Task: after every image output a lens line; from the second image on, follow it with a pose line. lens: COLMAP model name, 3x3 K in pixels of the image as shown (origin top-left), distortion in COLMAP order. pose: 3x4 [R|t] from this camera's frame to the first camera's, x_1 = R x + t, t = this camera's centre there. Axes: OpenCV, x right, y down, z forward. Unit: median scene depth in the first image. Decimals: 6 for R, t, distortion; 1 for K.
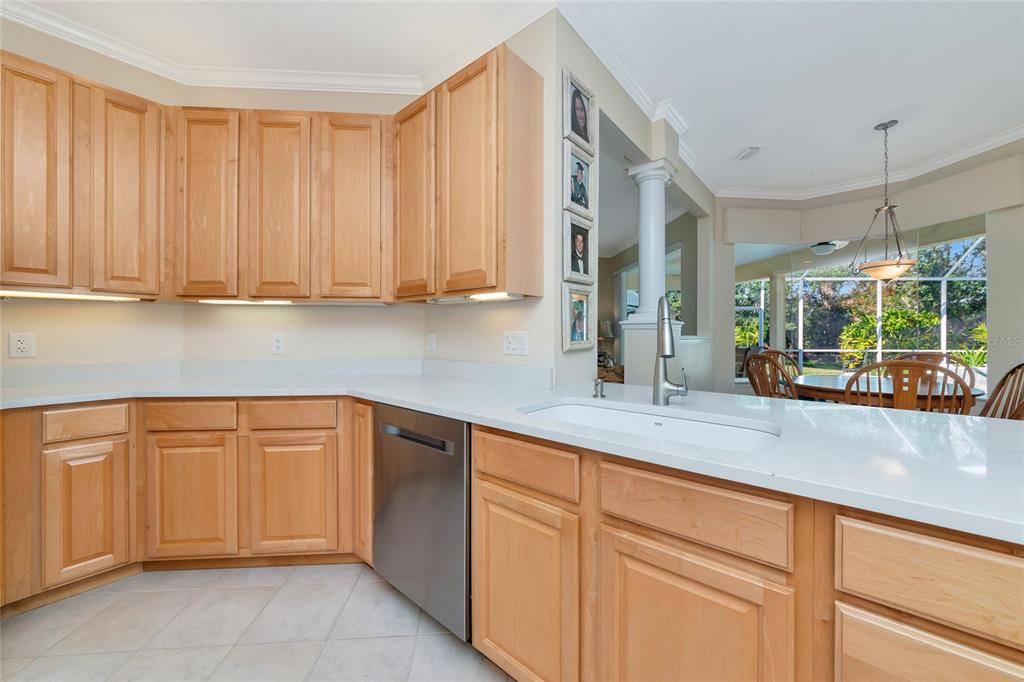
lens RADIAL K [[378.4, 0, 511.2], [0, 378.4, 332.9], [0, 0, 1]] dist [-0.003351, -0.000292]
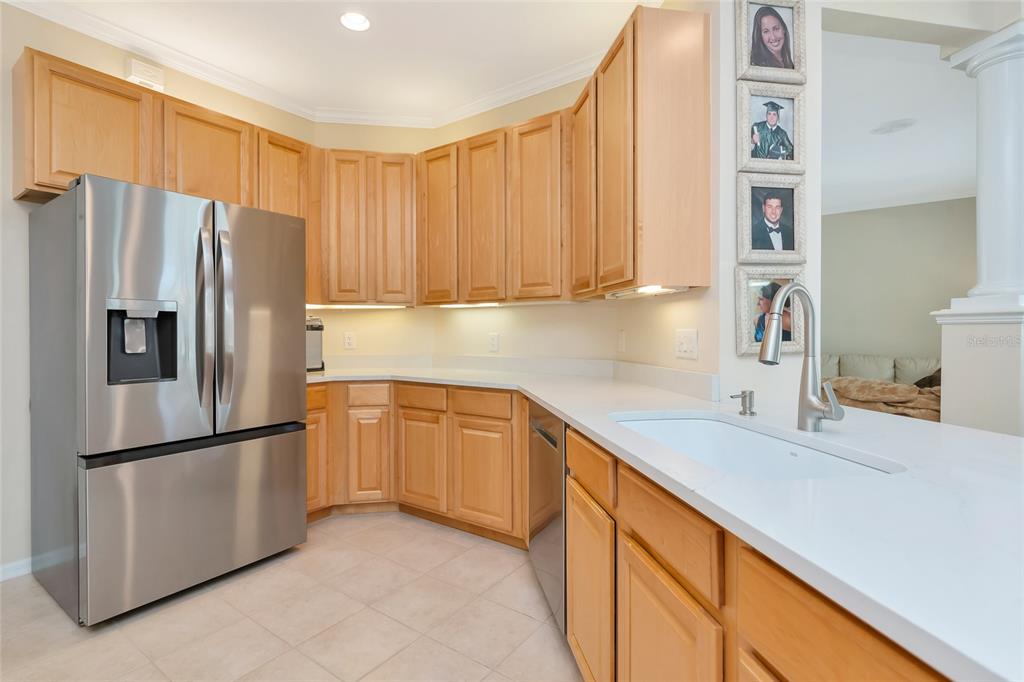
lens RADIAL K [[487.6, 0, 510.6], [0, 487.6, 331.6], [0, 0, 1]] dist [-0.001935, -0.000292]
pose [[0.765478, -0.002552, -0.643457, 0.422515], [0.004541, 0.999989, 0.001437, -0.003102], [0.643446, -0.004022, 0.765481, -0.065628]]
